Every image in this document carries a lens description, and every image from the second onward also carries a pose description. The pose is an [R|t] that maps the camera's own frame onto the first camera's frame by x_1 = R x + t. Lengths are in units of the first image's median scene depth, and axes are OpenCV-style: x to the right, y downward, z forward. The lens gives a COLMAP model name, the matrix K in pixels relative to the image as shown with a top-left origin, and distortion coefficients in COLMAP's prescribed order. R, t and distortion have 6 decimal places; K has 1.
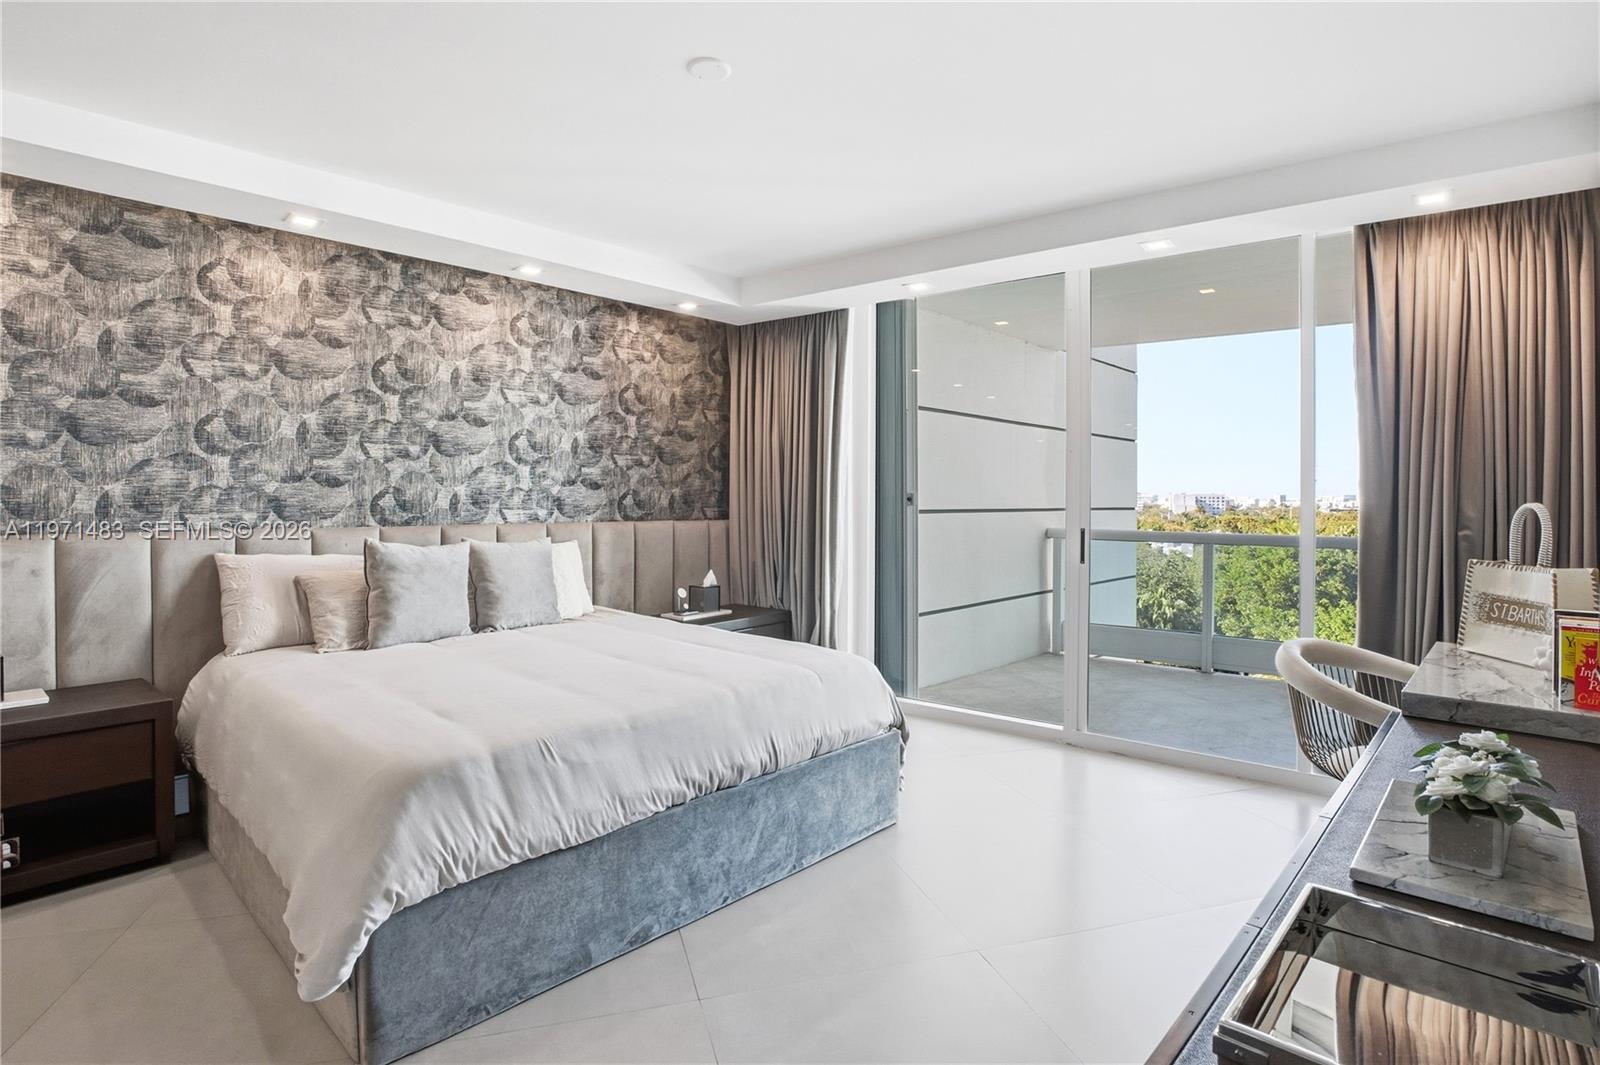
lens RADIAL K [[800.6, 0, 799.9], [0, 800.6, 527.9], [0, 0, 1]] dist [-0.030574, 0.009972]
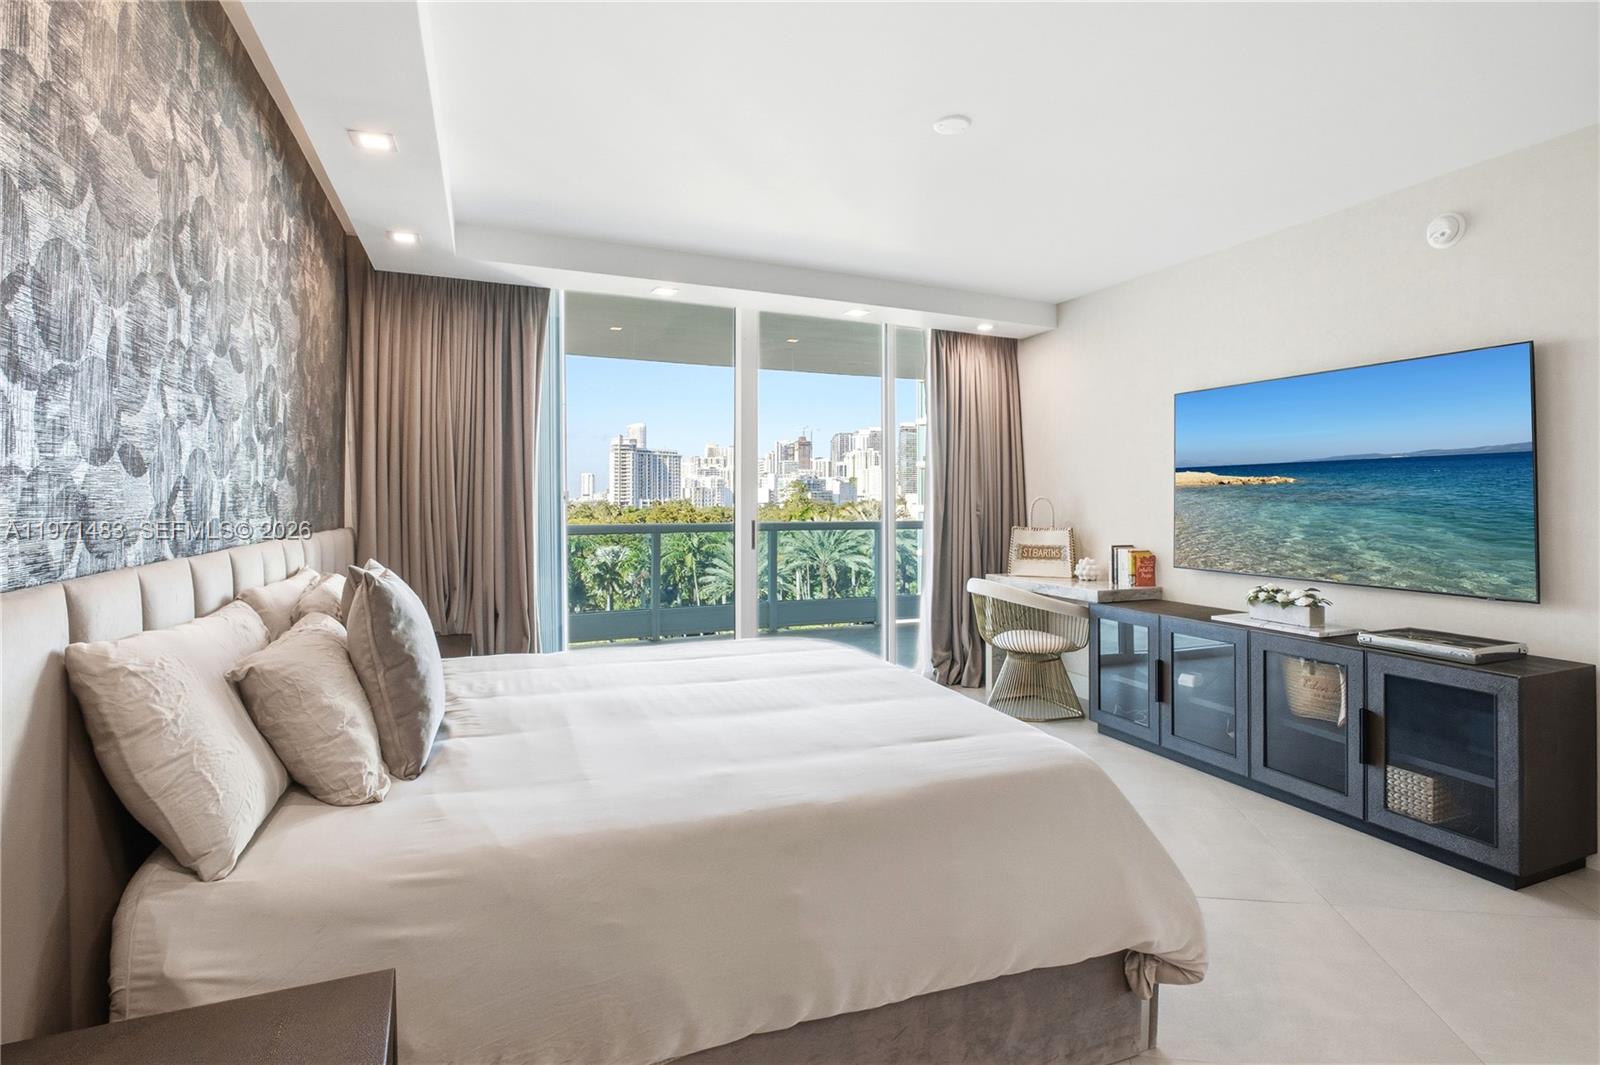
lens RADIAL K [[800.6, 0, 799.9], [0, 800.6, 527.9], [0, 0, 1]] dist [-0.030574, 0.009972]
pose [[0.441841, -0.037442, 0.896312, -0.853515], [0.038520, 0.998999, 0.022743, -0.016853], [-0.896266, 0.024477, 0.442841, 0.469182]]
